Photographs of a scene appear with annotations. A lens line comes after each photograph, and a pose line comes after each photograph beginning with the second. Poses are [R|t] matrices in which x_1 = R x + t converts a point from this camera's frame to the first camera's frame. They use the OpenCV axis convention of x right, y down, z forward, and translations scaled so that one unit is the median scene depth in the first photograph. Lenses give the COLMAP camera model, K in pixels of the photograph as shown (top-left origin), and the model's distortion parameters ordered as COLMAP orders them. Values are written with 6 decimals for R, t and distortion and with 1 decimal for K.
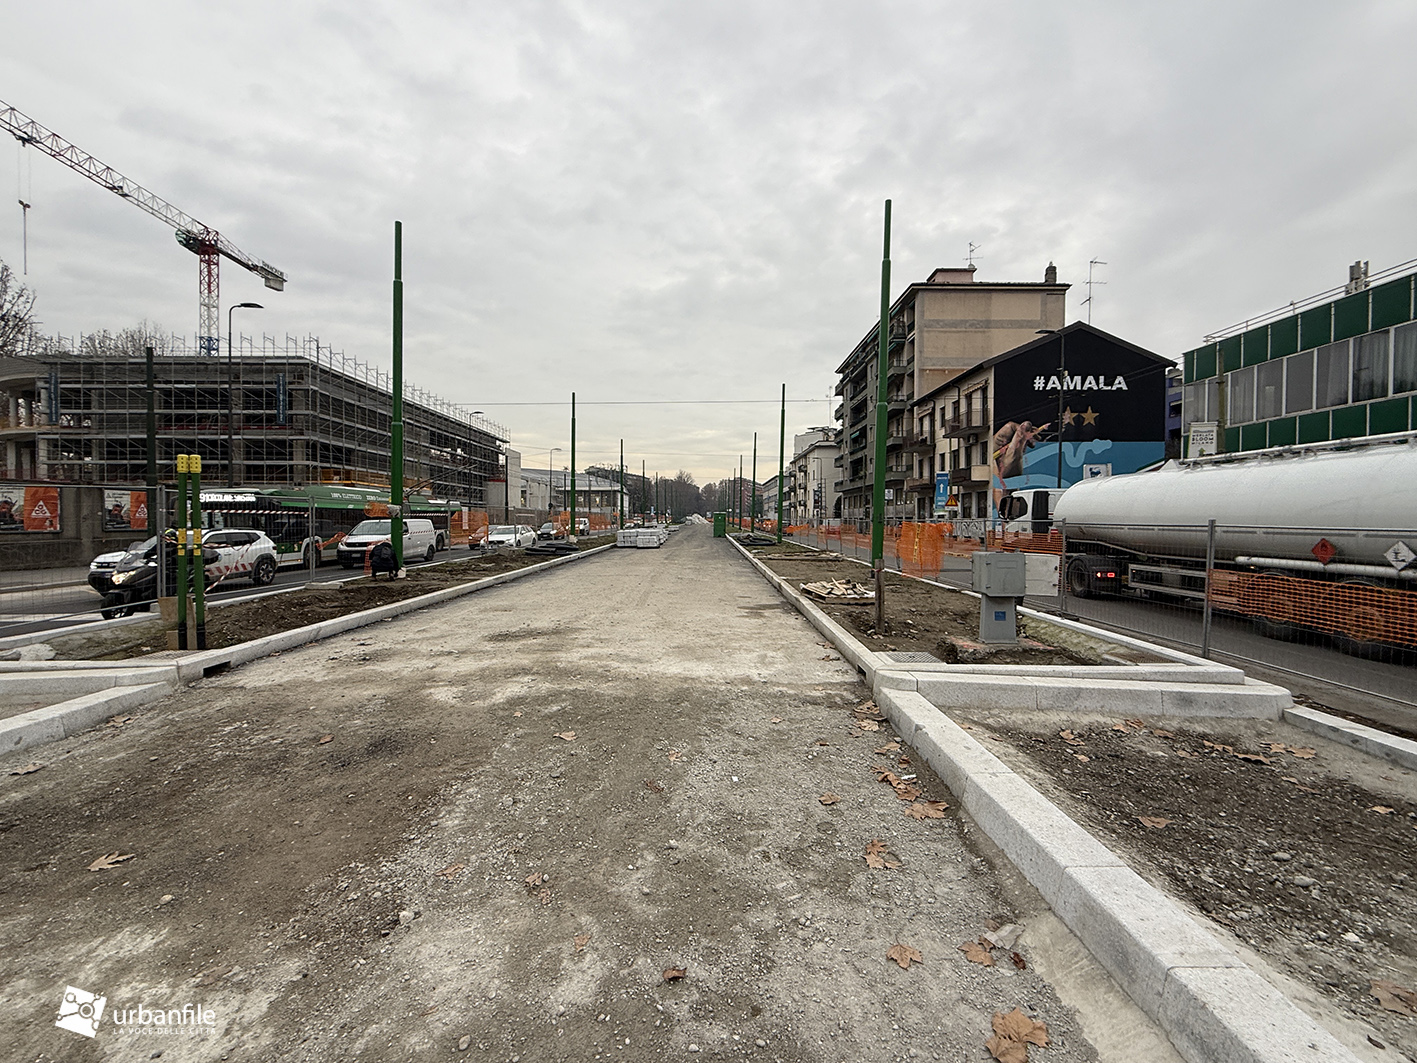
lens RADIAL K [[597.0, 0, 708.5], [0, 597.0, 531.5], [0, 0, 1]] dist [-0.003101, 0.000340]
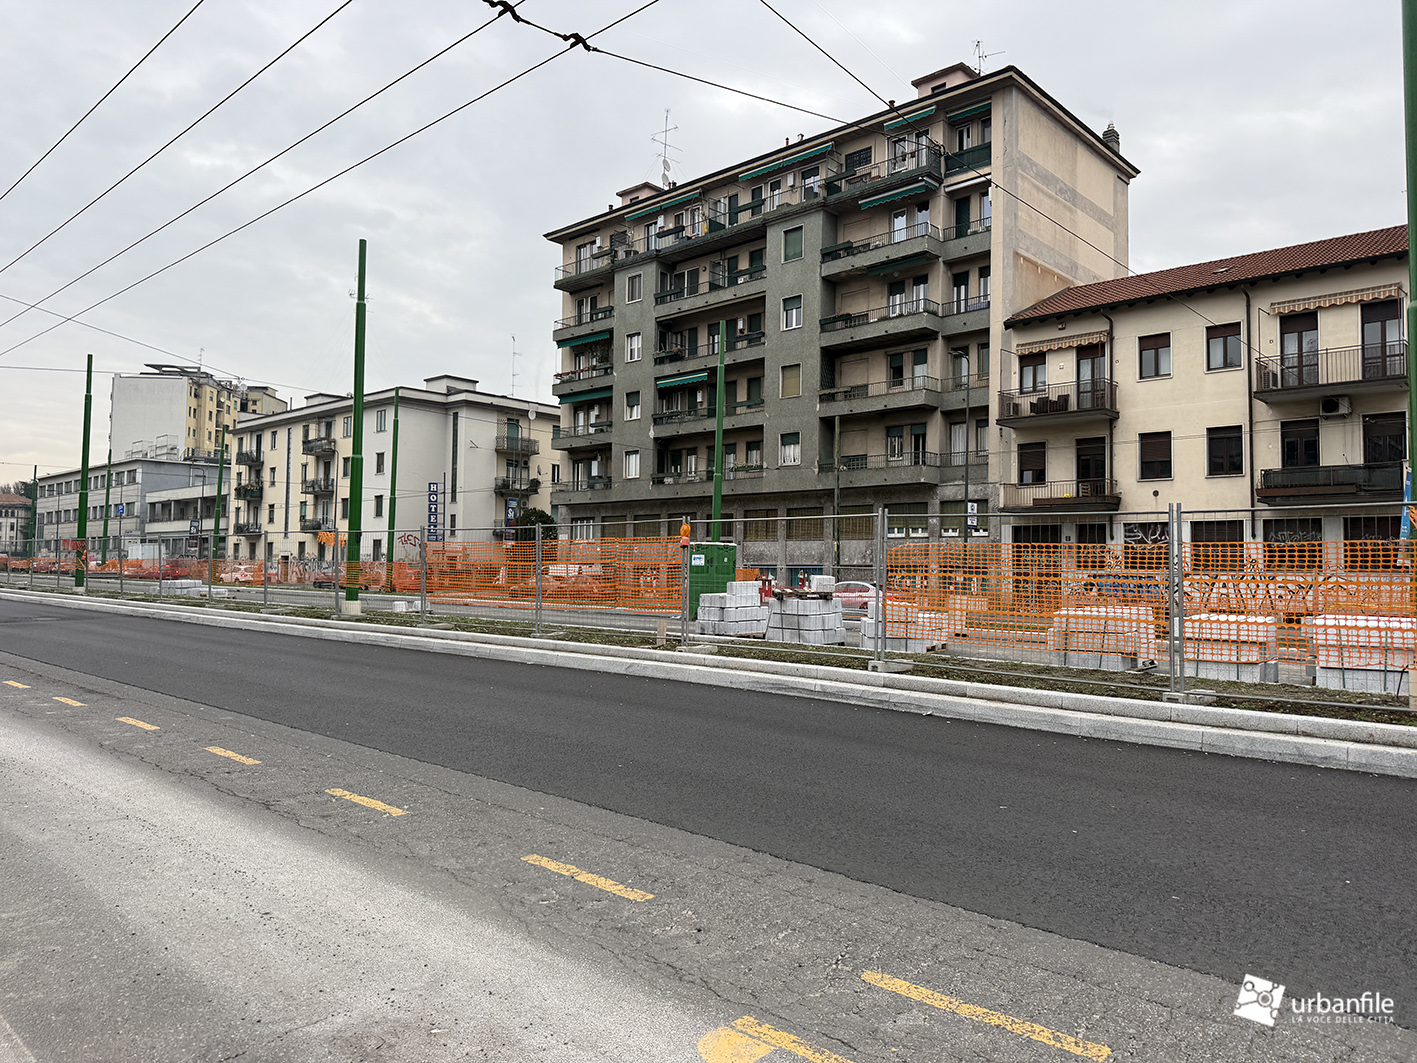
lens RADIAL K [[986.8, 0, 637.3], [0, 986.8, 529.4], [0, 0, 1]] dist [0.001900, -0.000447]
pose [[0.705489, 0.039444, 0.707622, -0.411403], [0.000065, 0.998446, -0.055720, -0.010982], [-0.708721, 0.039356, 0.704391, 0.695059]]
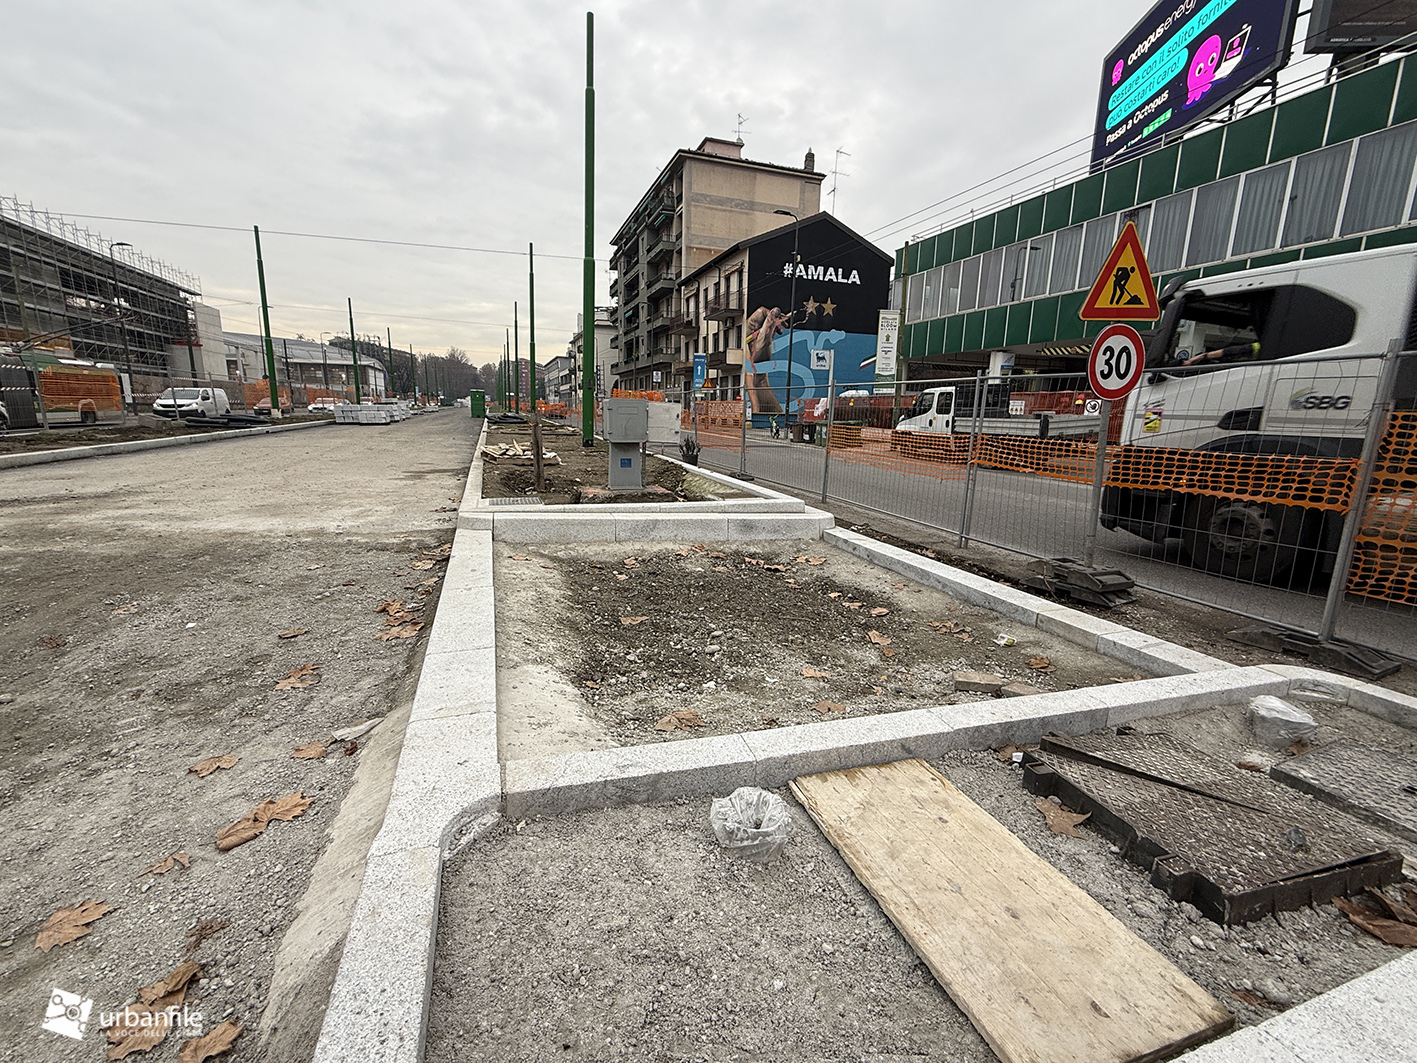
lens RADIAL K [[597.0, 0, 708.5], [0, 597.0, 531.5], [0, 0, 1]] dist [-0.003101, 0.000340]
pose [[0.942256, -0.048325, 0.331389, 0.042116], [-0.013447, 0.983277, 0.181621, 0.010567], [-0.334624, -0.175590, 0.925848, -0.001414]]
